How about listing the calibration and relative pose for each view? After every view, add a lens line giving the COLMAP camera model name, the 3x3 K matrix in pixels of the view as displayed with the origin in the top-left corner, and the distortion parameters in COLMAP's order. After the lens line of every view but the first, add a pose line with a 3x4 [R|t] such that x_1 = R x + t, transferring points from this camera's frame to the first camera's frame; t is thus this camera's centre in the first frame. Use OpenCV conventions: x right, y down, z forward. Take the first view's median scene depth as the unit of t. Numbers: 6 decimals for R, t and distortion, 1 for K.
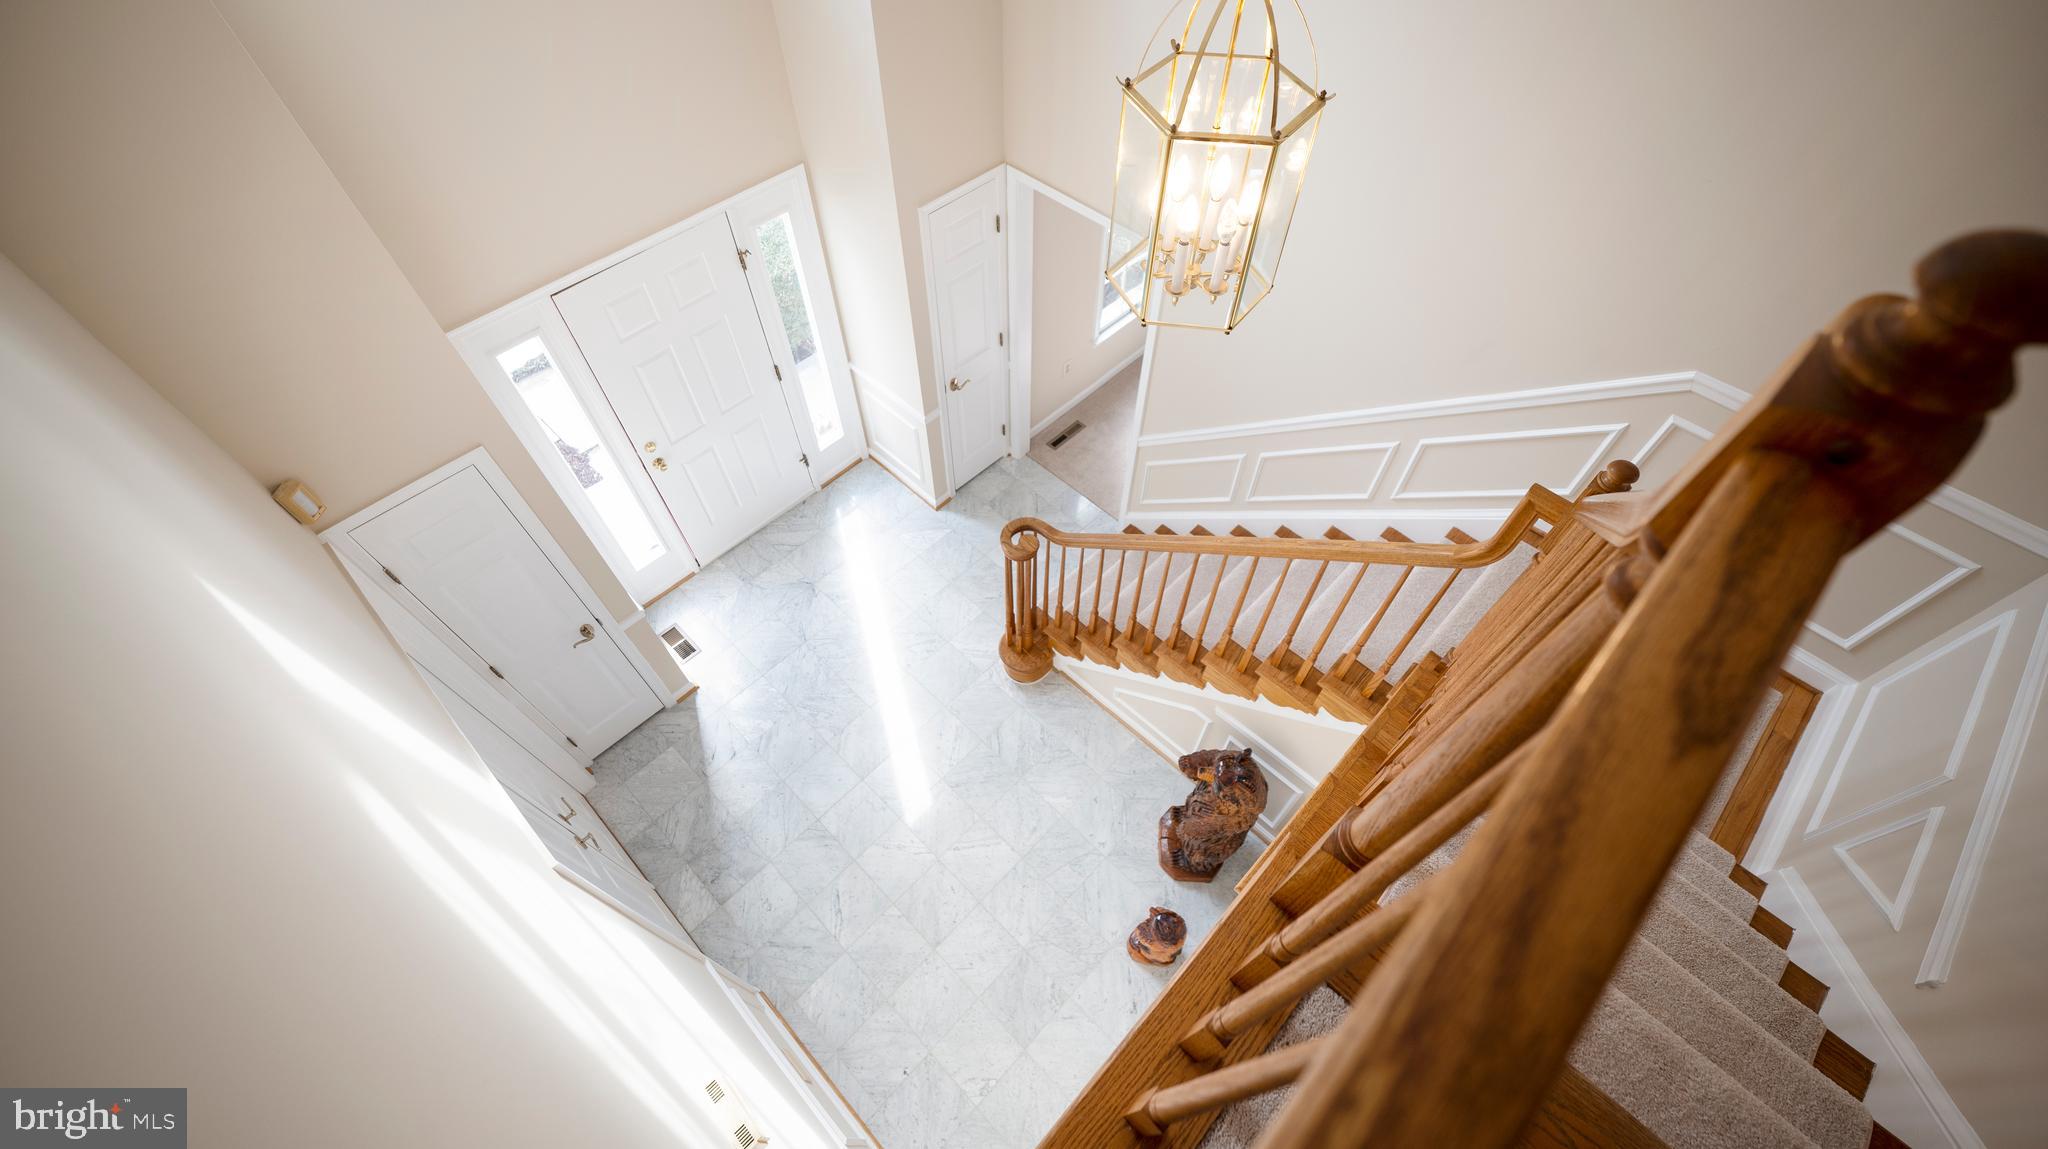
lens RADIAL K [[835.3, 0, 1023.9], [0, 835.3, 579.6], [0, 0, 1]] dist [0.001296, 0.000137]
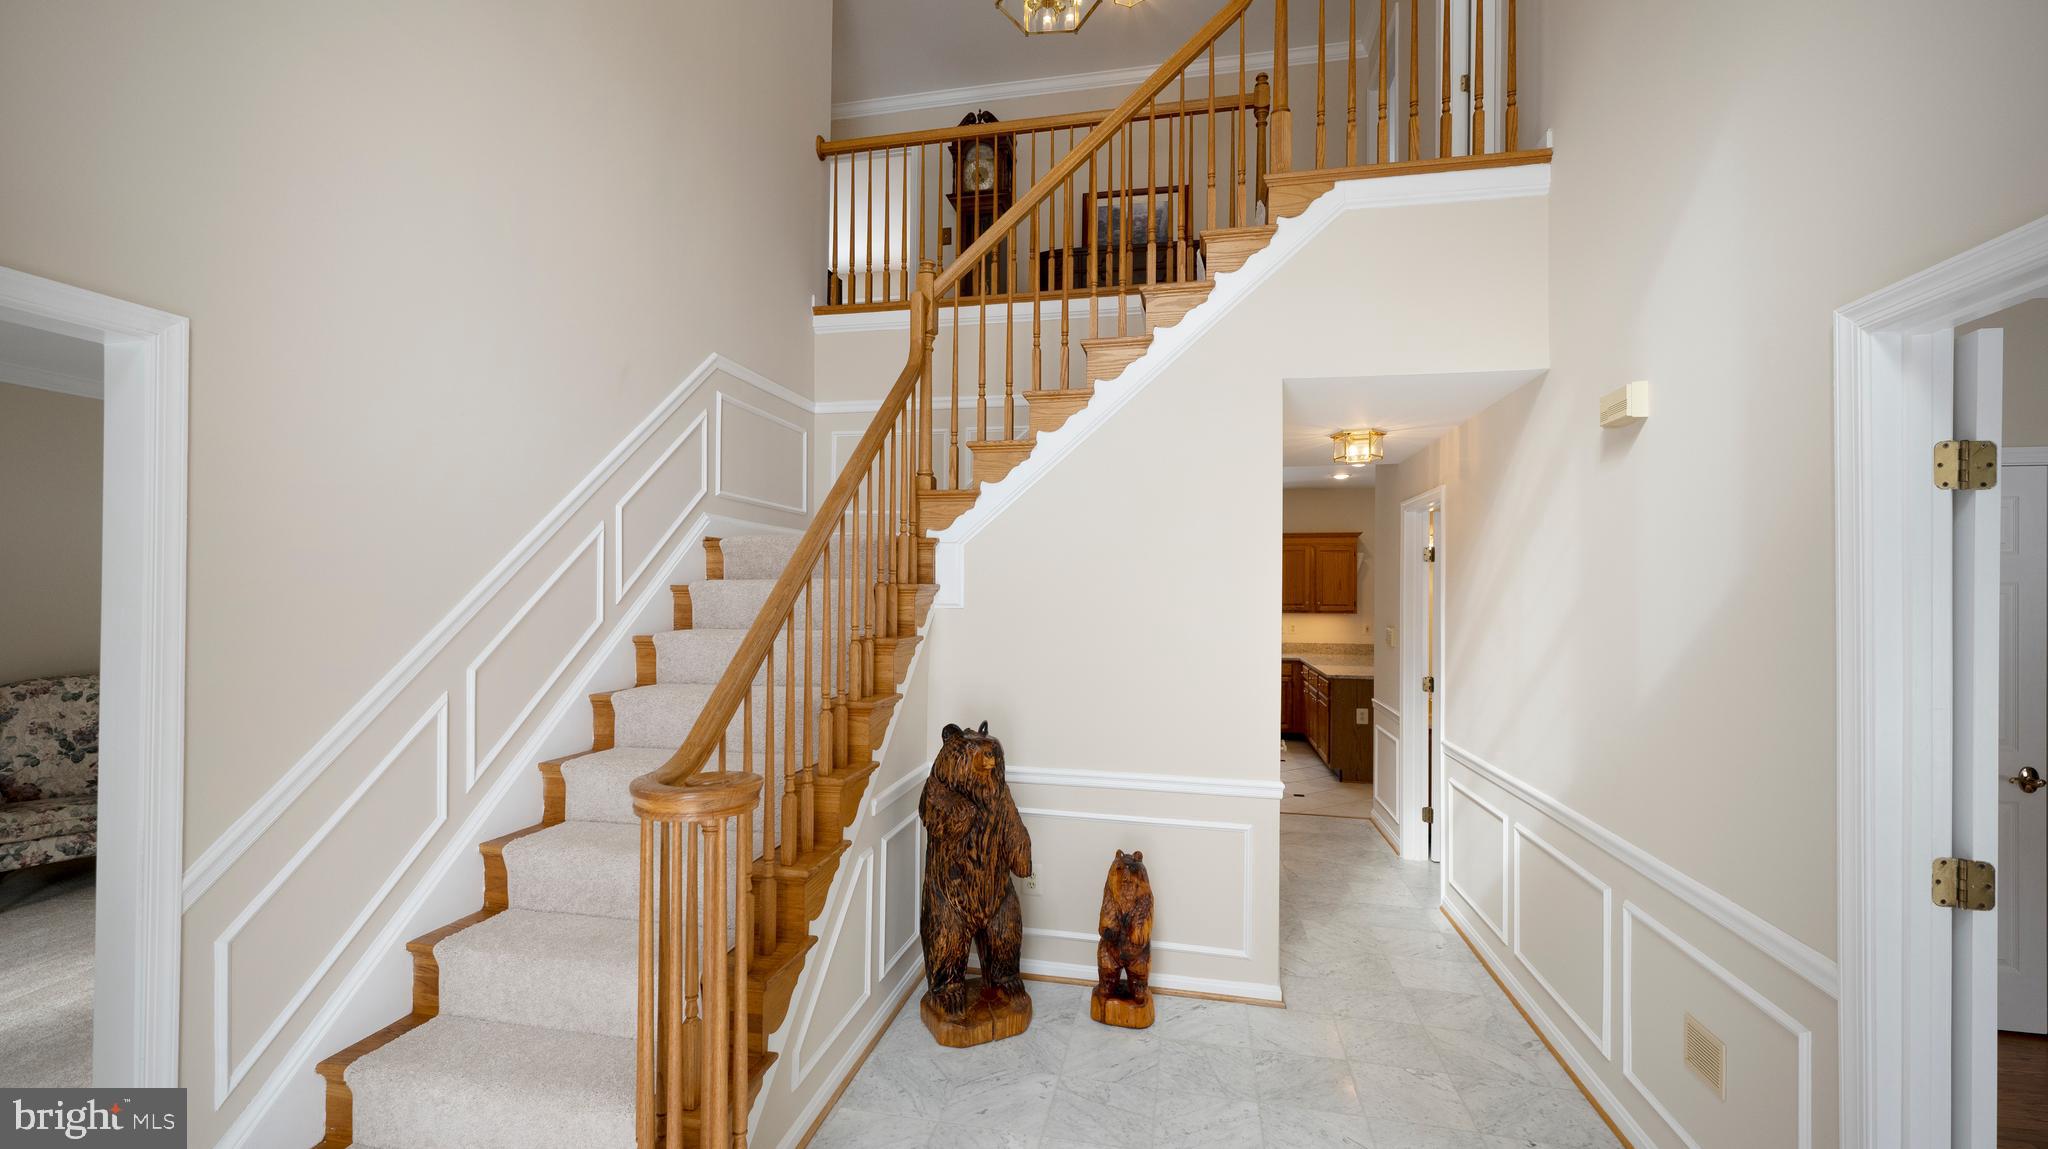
lens RADIAL K [[835.3, 0, 1023.9], [0, 835.3, 579.6], [0, 0, 1]] dist [0.001296, 0.000137]
pose [[-0.533012, 0.005673, 0.846088, -0.476589], [0.690460, 0.580895, 0.431076, -0.191060], [-0.489043, 0.813959, -0.313541, 1.049581]]
